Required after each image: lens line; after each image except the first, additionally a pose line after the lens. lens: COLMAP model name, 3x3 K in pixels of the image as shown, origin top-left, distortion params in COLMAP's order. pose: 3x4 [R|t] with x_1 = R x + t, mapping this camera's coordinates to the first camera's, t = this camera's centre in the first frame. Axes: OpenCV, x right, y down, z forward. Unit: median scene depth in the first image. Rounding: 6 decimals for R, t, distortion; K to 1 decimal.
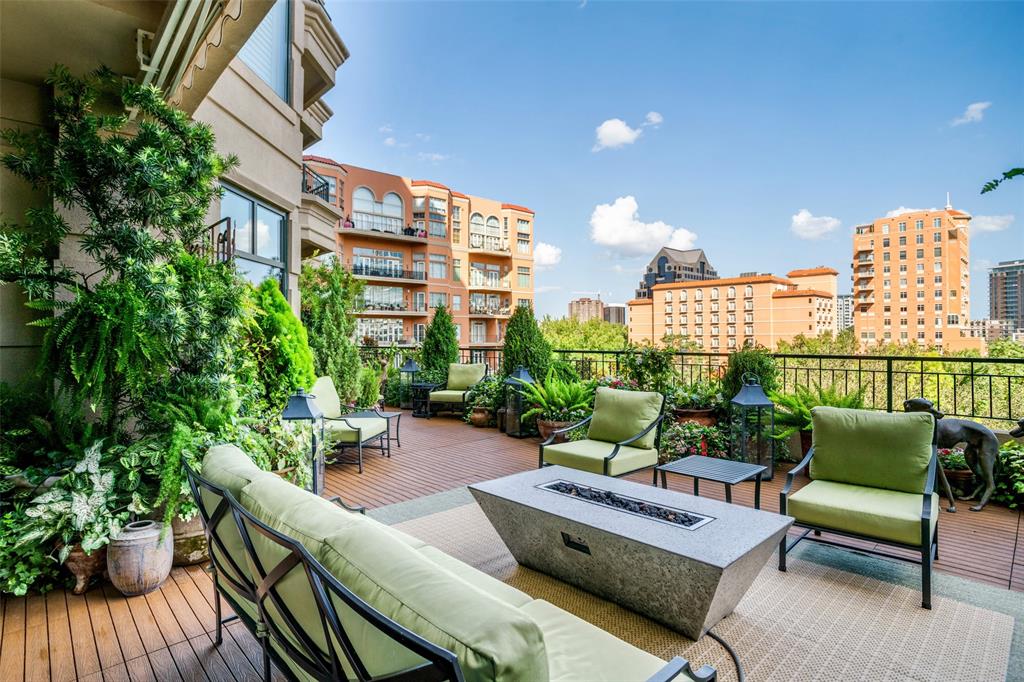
lens RADIAL K [[630.1, 0, 512.0], [0, 630.1, 341.0], [0, 0, 1]] dist [0.000939, 0.002518]
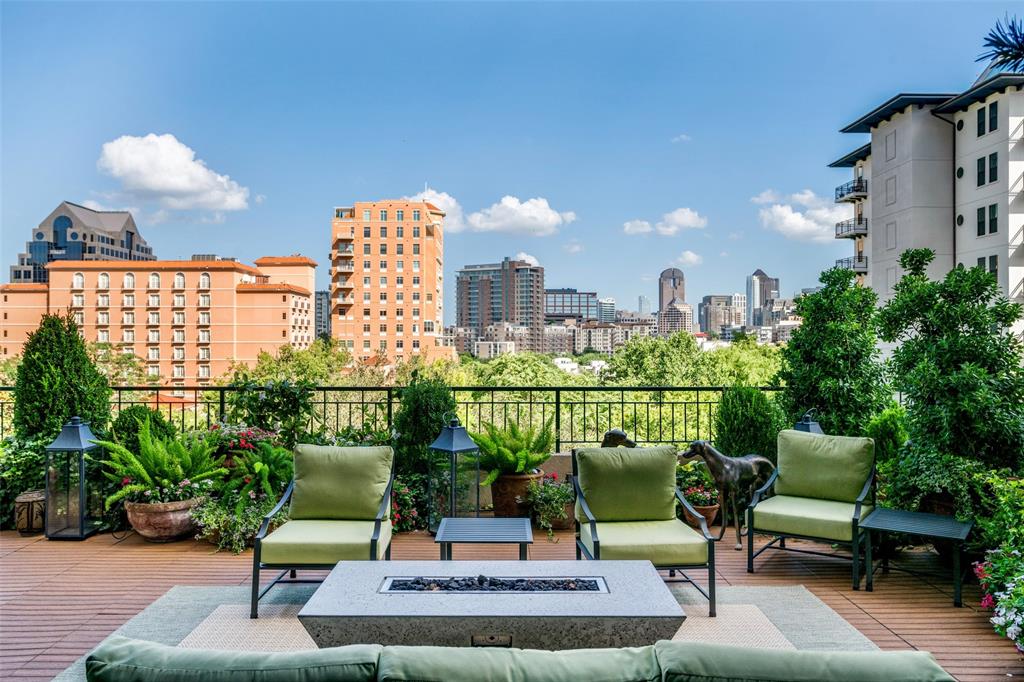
lens RADIAL K [[976.9, 0, 512.0], [0, 976.9, 341.0], [0, 0, 1]] dist [-0.004228, 0.005242]
pose [[0.602920, -0.007622, 0.797765, -0.319952], [-0.006914, 0.999867, 0.014778, -0.033808], [-0.797771, -0.014425, 0.602787, 0.073950]]
